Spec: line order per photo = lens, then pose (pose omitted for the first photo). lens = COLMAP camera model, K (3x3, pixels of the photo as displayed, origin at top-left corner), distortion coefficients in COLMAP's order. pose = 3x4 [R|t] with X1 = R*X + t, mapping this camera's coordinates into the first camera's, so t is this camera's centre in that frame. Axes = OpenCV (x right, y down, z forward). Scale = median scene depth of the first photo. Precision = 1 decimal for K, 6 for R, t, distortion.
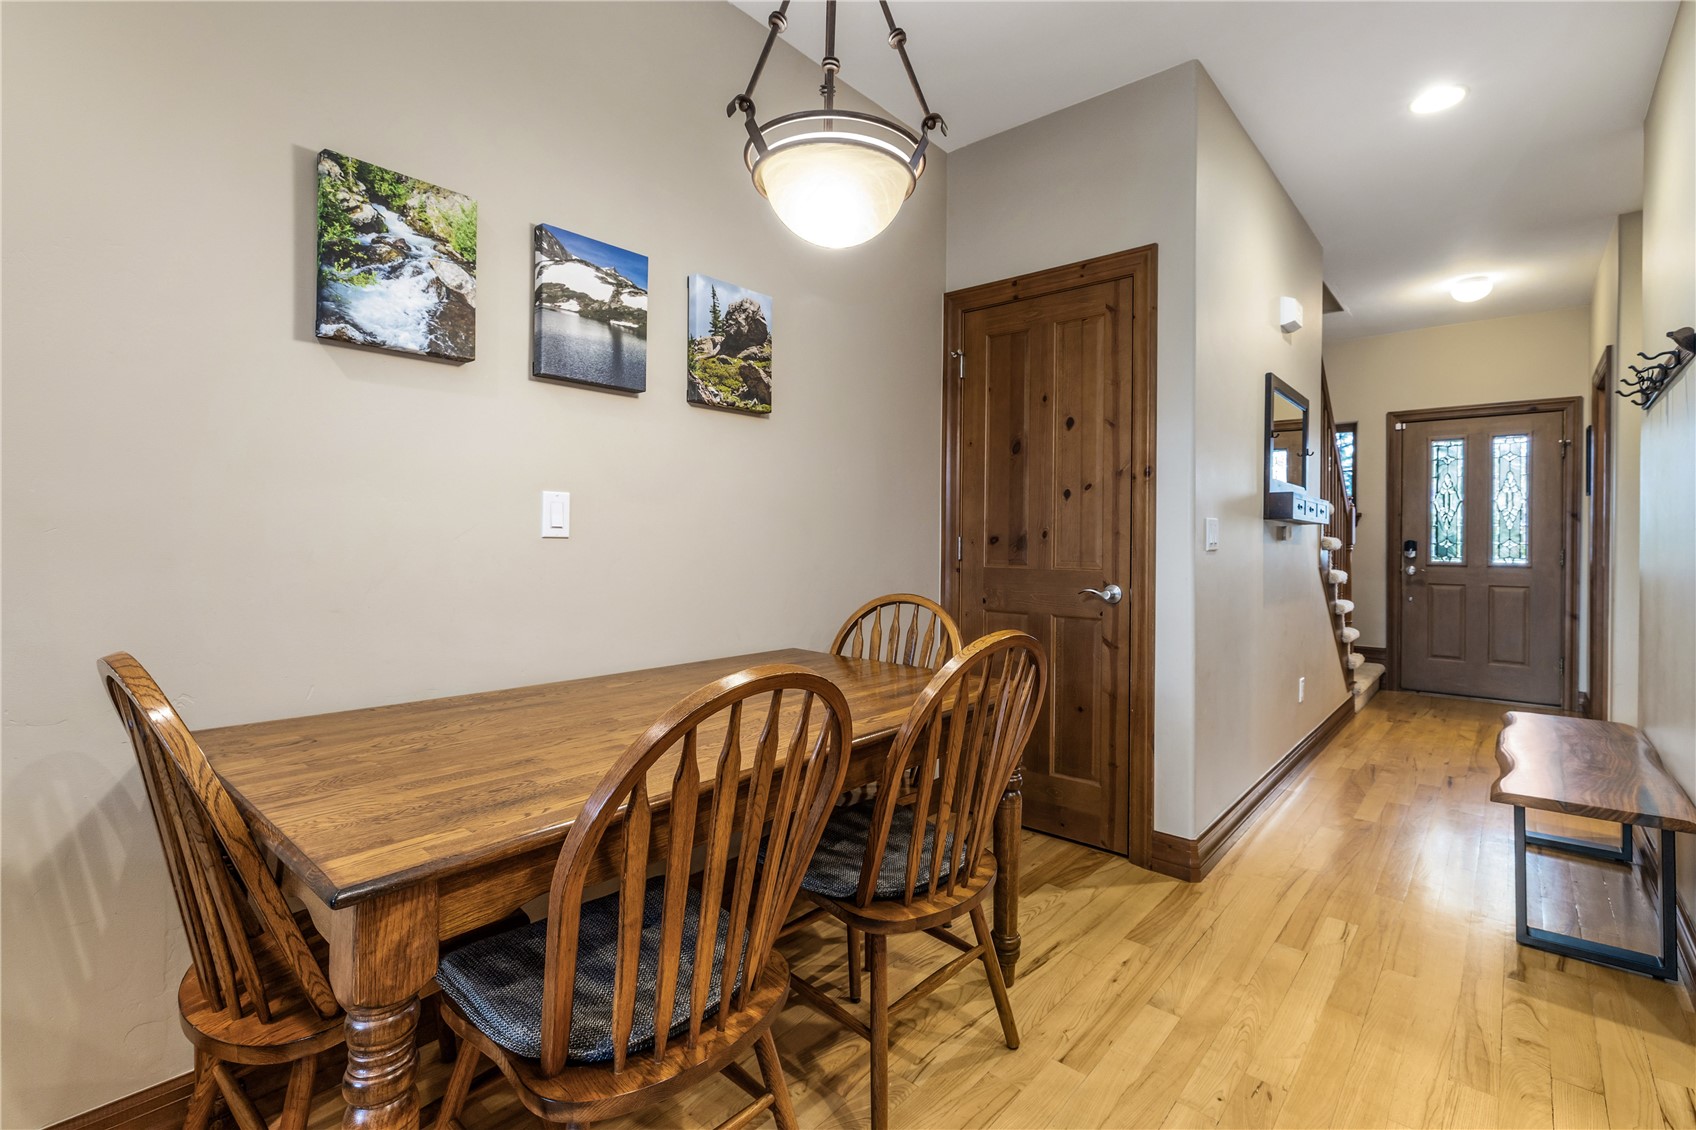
lens RADIAL K [[762.3, 0, 887.9], [0, 762.3, 539.2], [0, 0, 1]] dist [-0.005253, 0.002654]
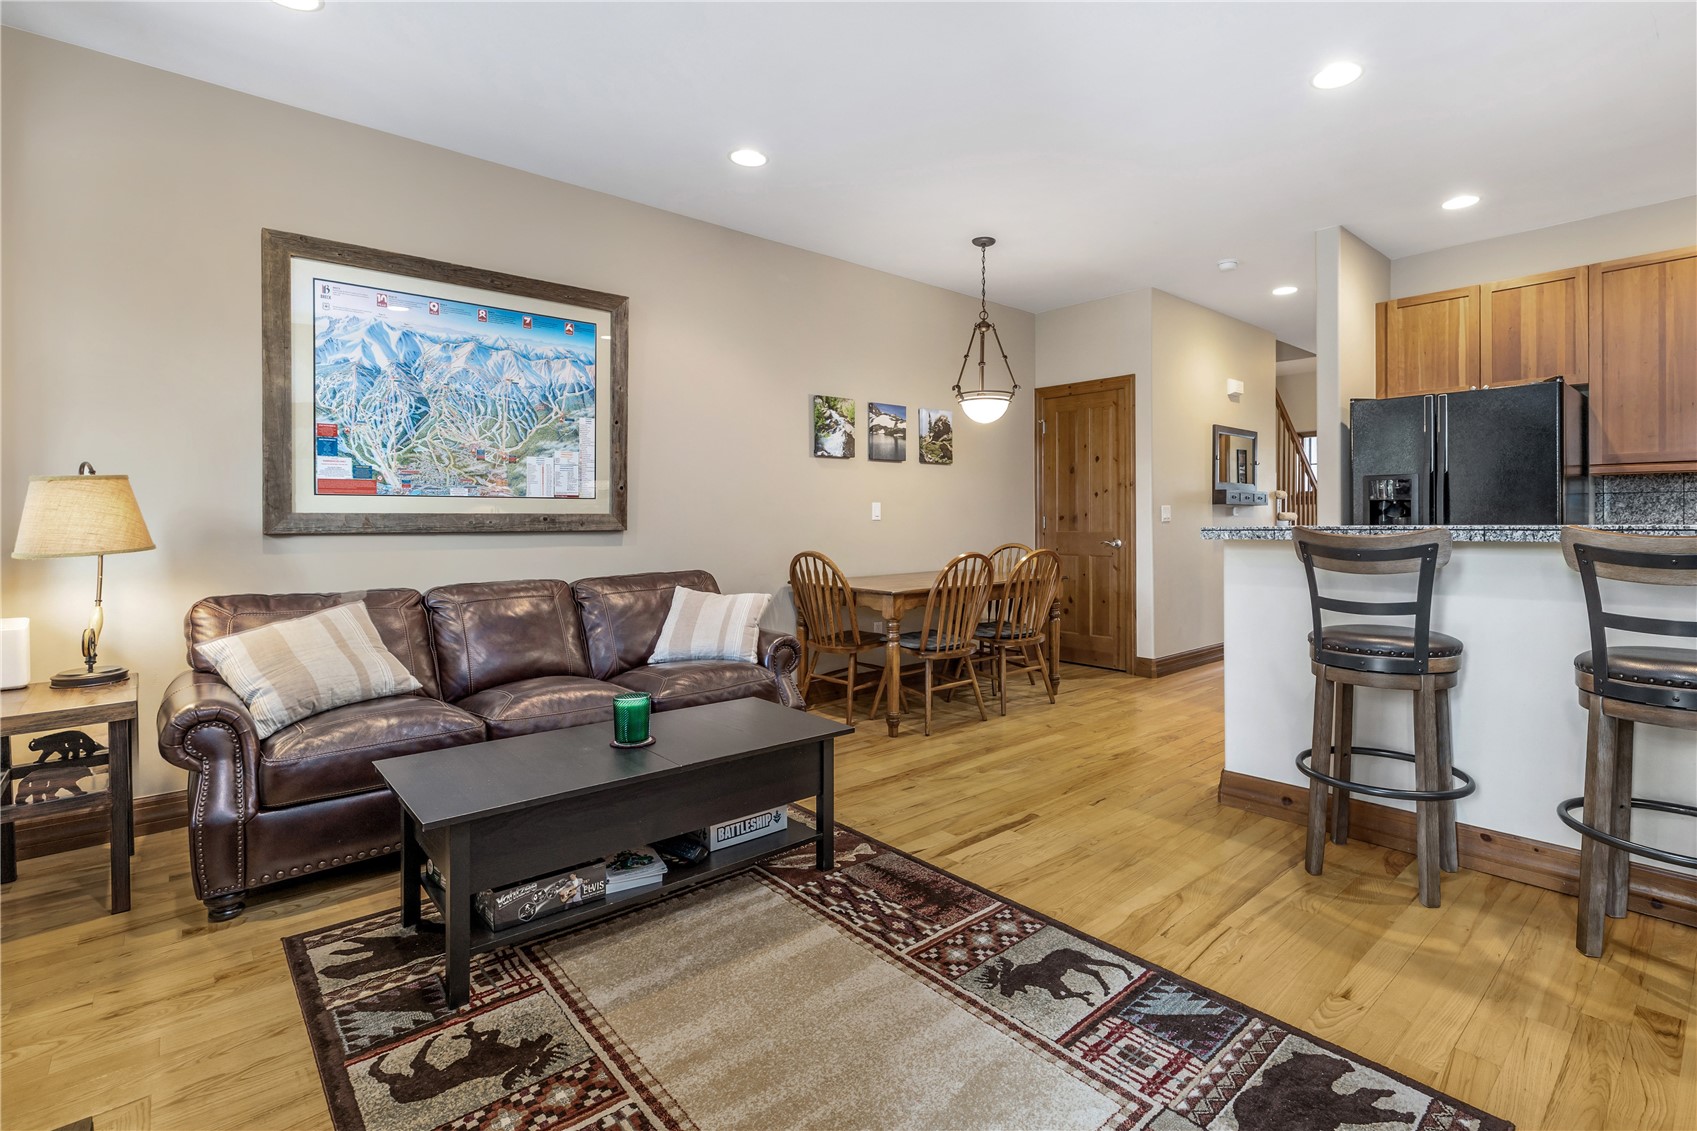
lens RADIAL K [[787.1, 0, 919.9], [0, 787.1, 525.0], [0, 0, 1]] dist [-0.014828, 0.001487]
pose [[0.992712, -0.014364, -0.119655, 0.027714], [0.015496, 0.999843, 0.008540, -0.005226], [0.119513, -0.010332, 0.992779, -1.383790]]
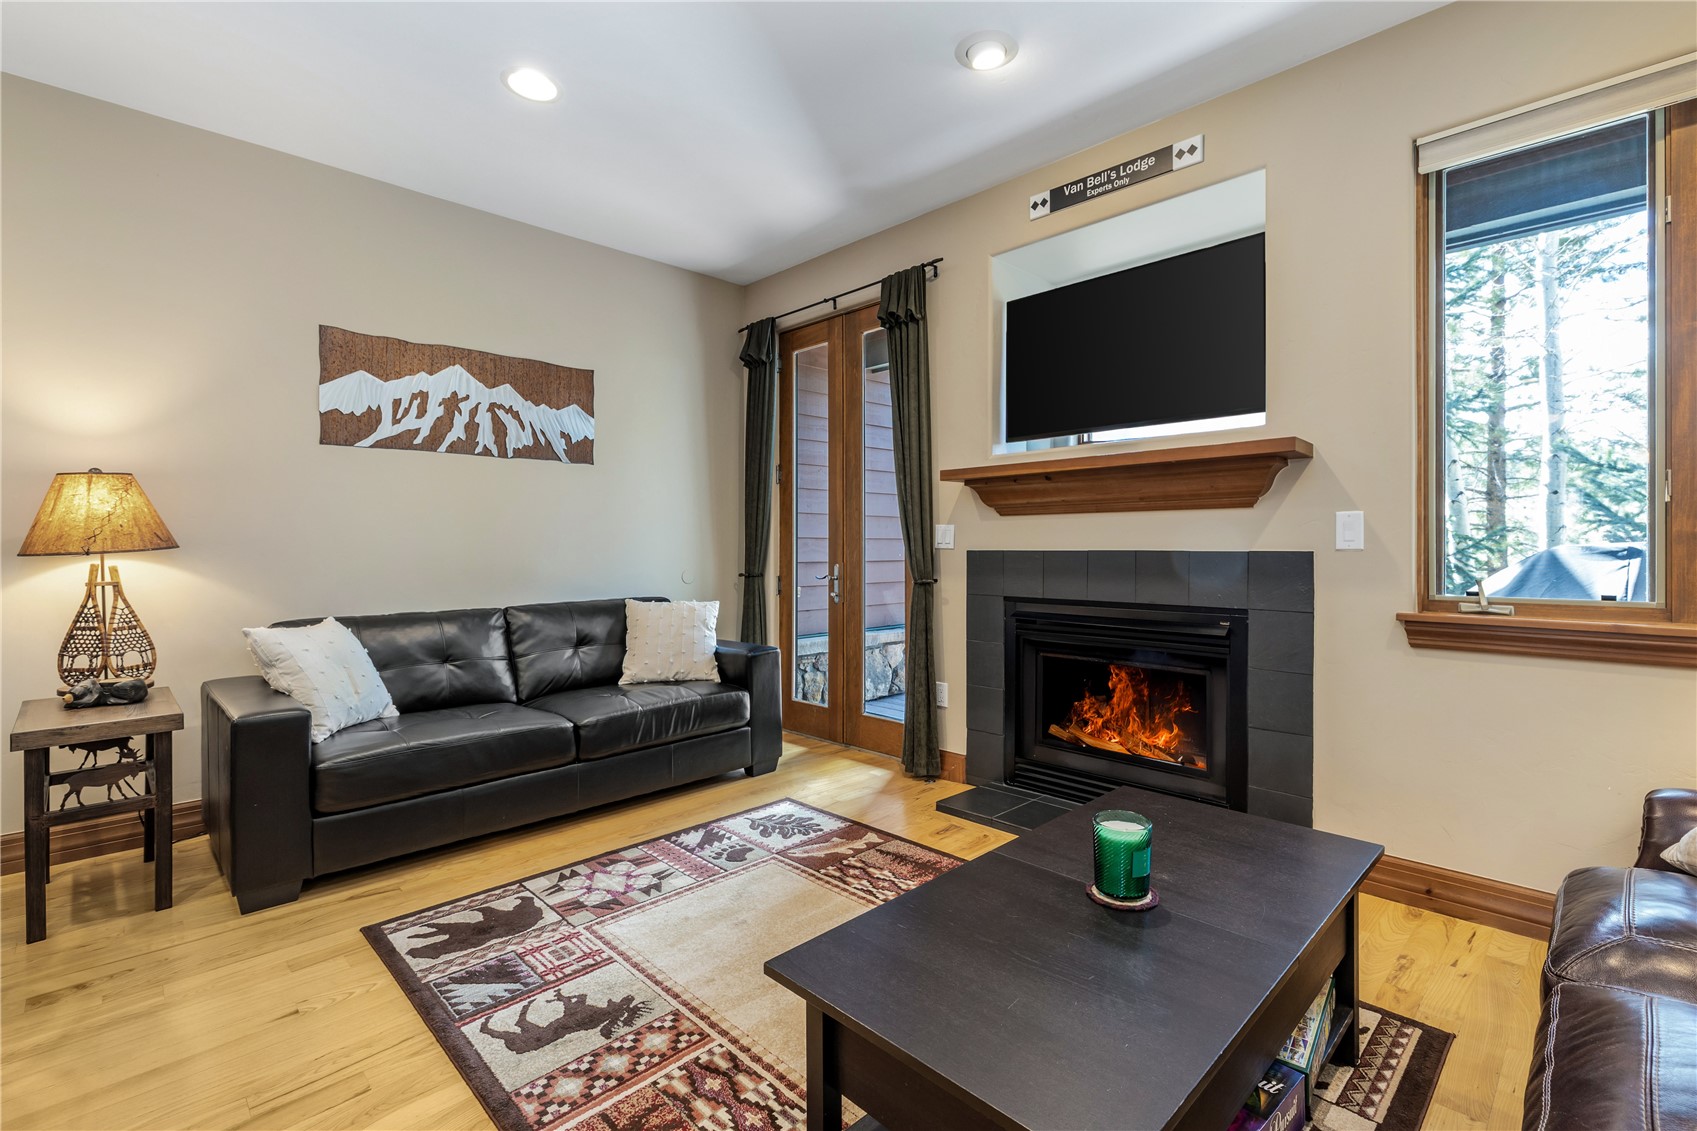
lens RADIAL K [[762.8, 0, 893.6], [0, 762.8, 545.6], [0, 0, 1]] dist [-0.005253, 0.002654]
pose [[-0.997256, -0.008461, 0.073542, -0.324280], [-0.008594, 0.999962, -0.001489, -0.003044], [-0.073527, -0.002117, -0.997291, 0.208014]]
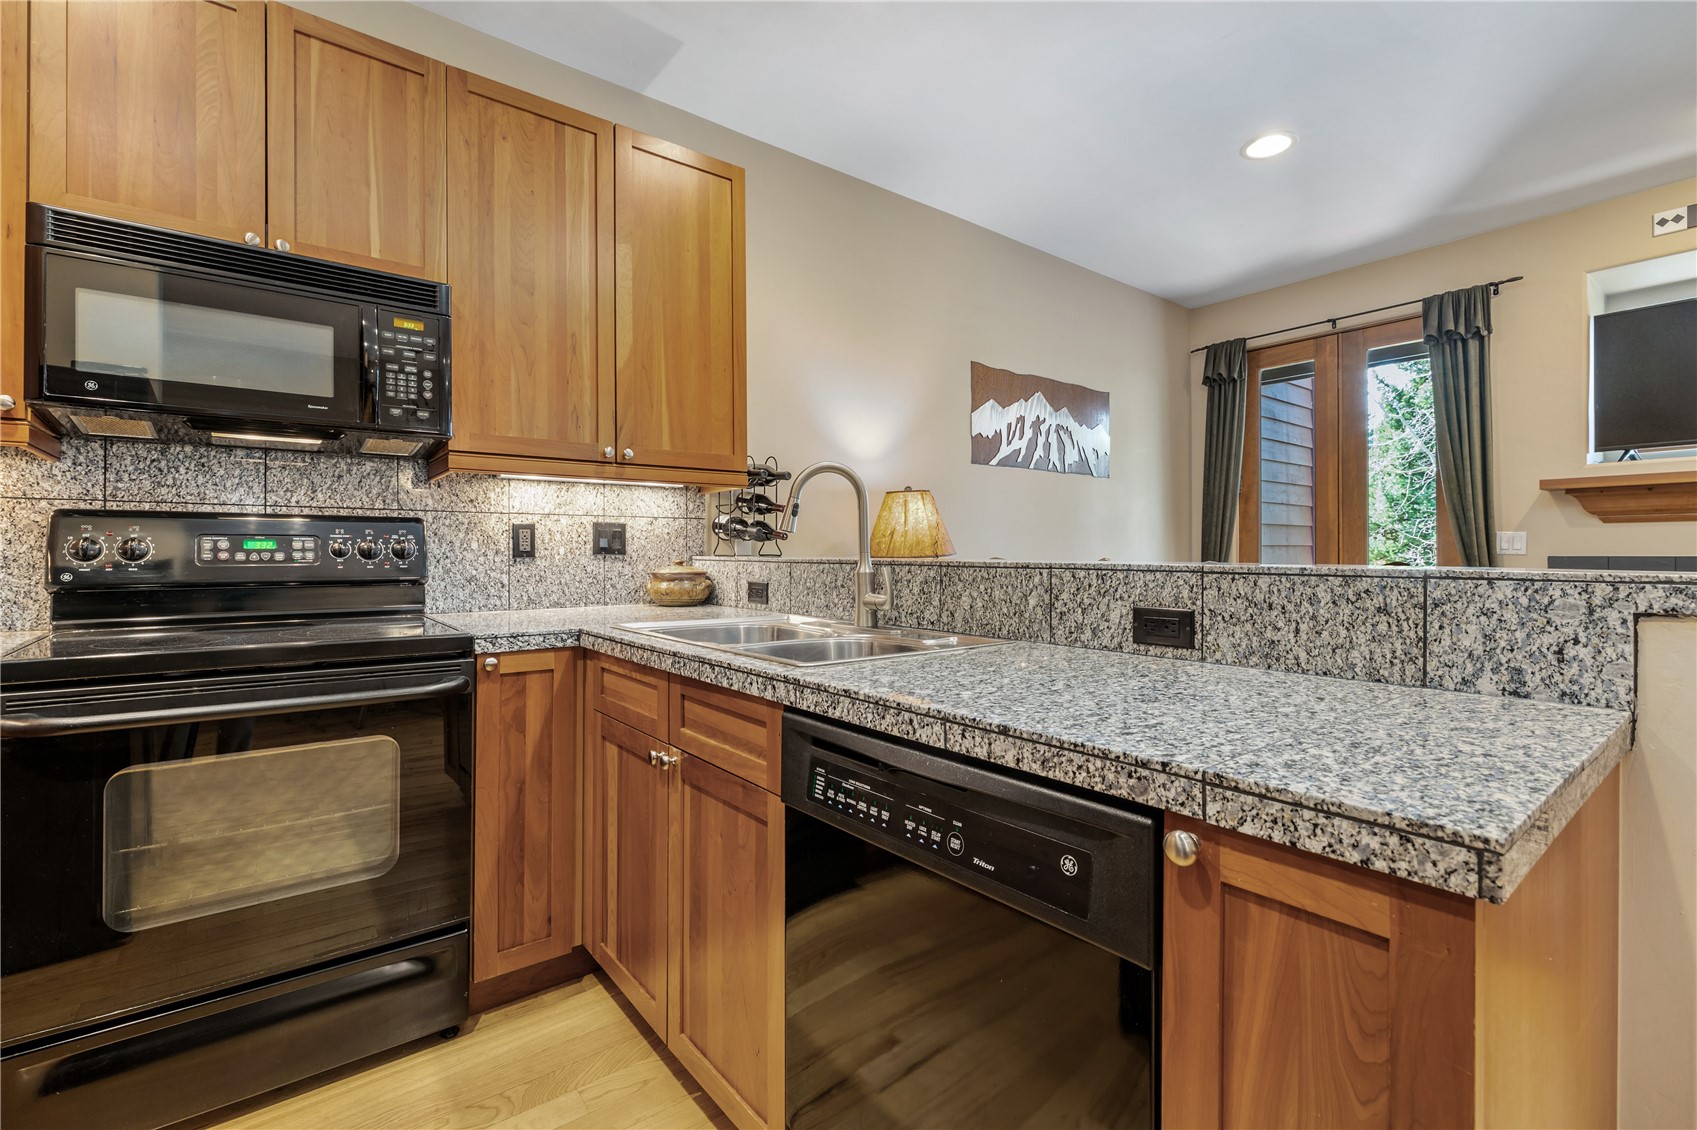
lens RADIAL K [[762.8, 0, 843.4], [0, 762.8, 549.3], [0, 0, 1]] dist [-0.005253, 0.002654]
pose [[-0.976987, -0.008591, 0.213128, 0.758556], [-0.009800, 0.999941, -0.004618, 0.009766], [-0.213076, -0.006600, -0.977013, 0.537514]]
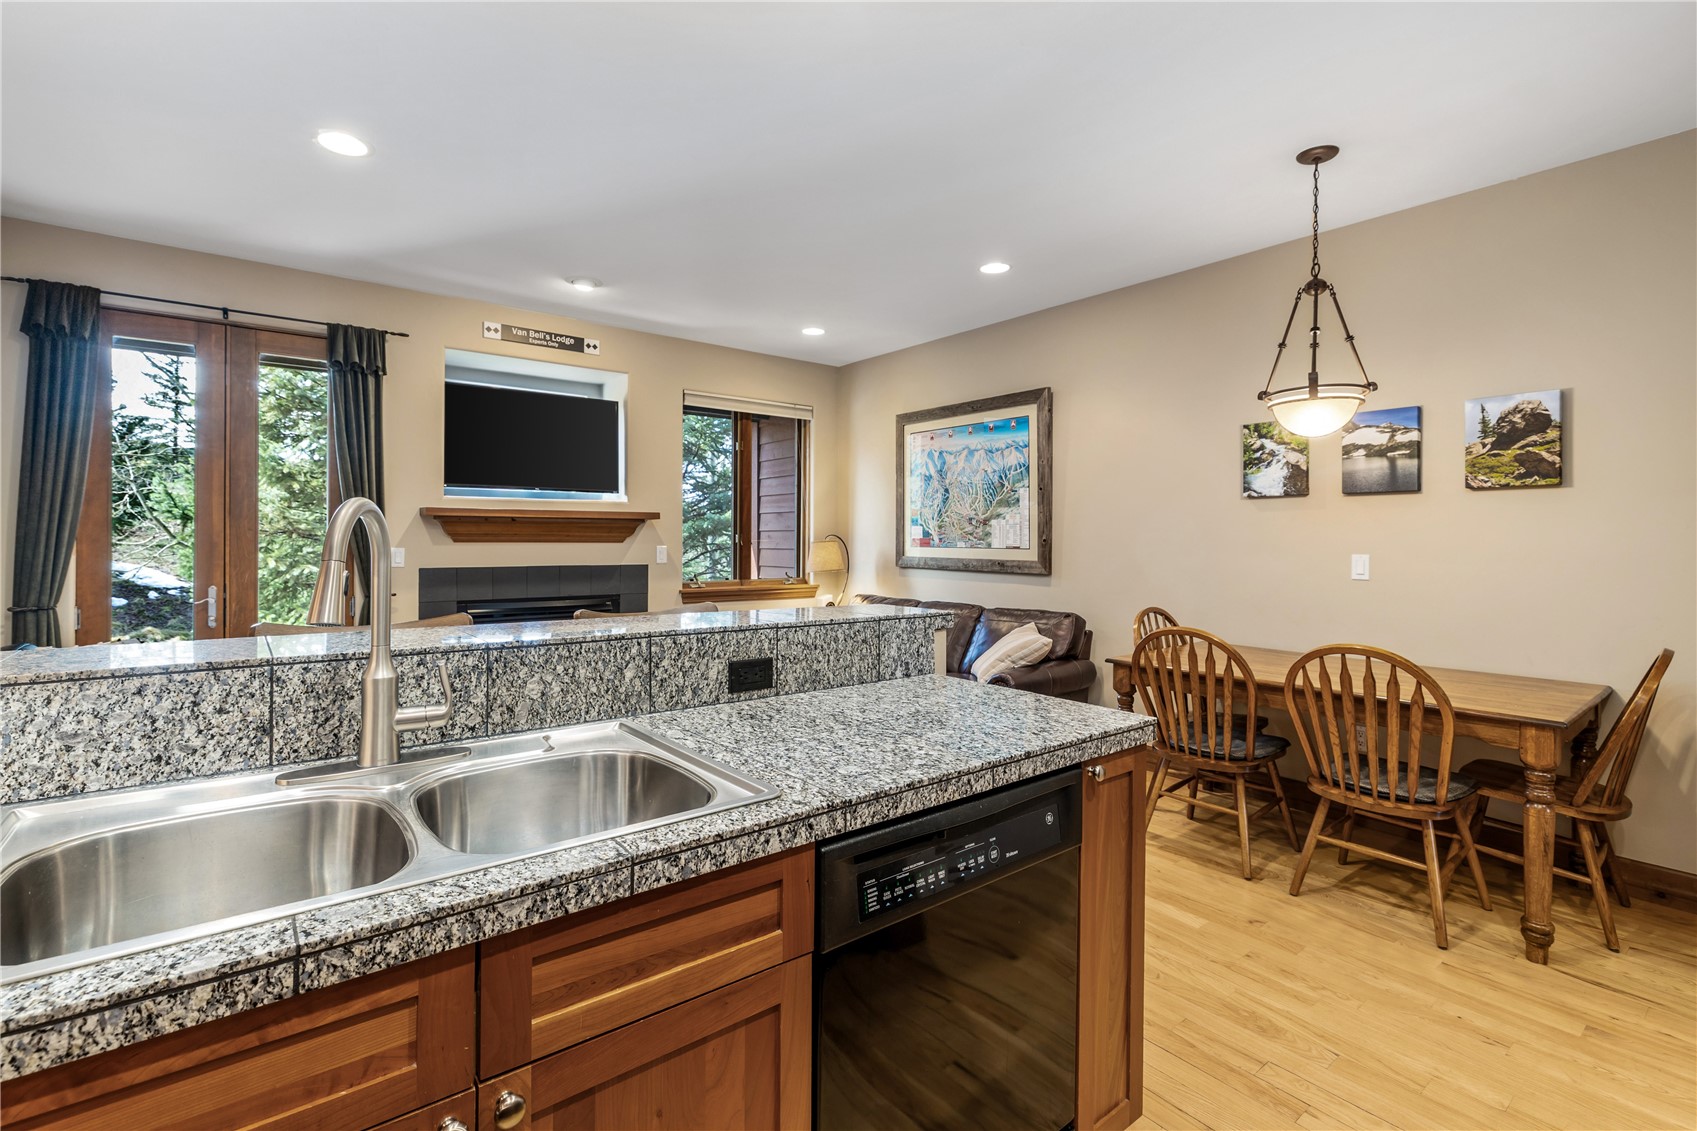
lens RADIAL K [[762.8, 0, 836.1], [0, 762.8, 539.9], [0, 0, 1]] dist [-0.005253, 0.002654]
pose [[-0.217734, -0.010645, -0.975950, 1.348098], [-0.007286, 0.999930, -0.009281, -0.059530], [0.975981, 0.005090, -0.217797, 0.142861]]
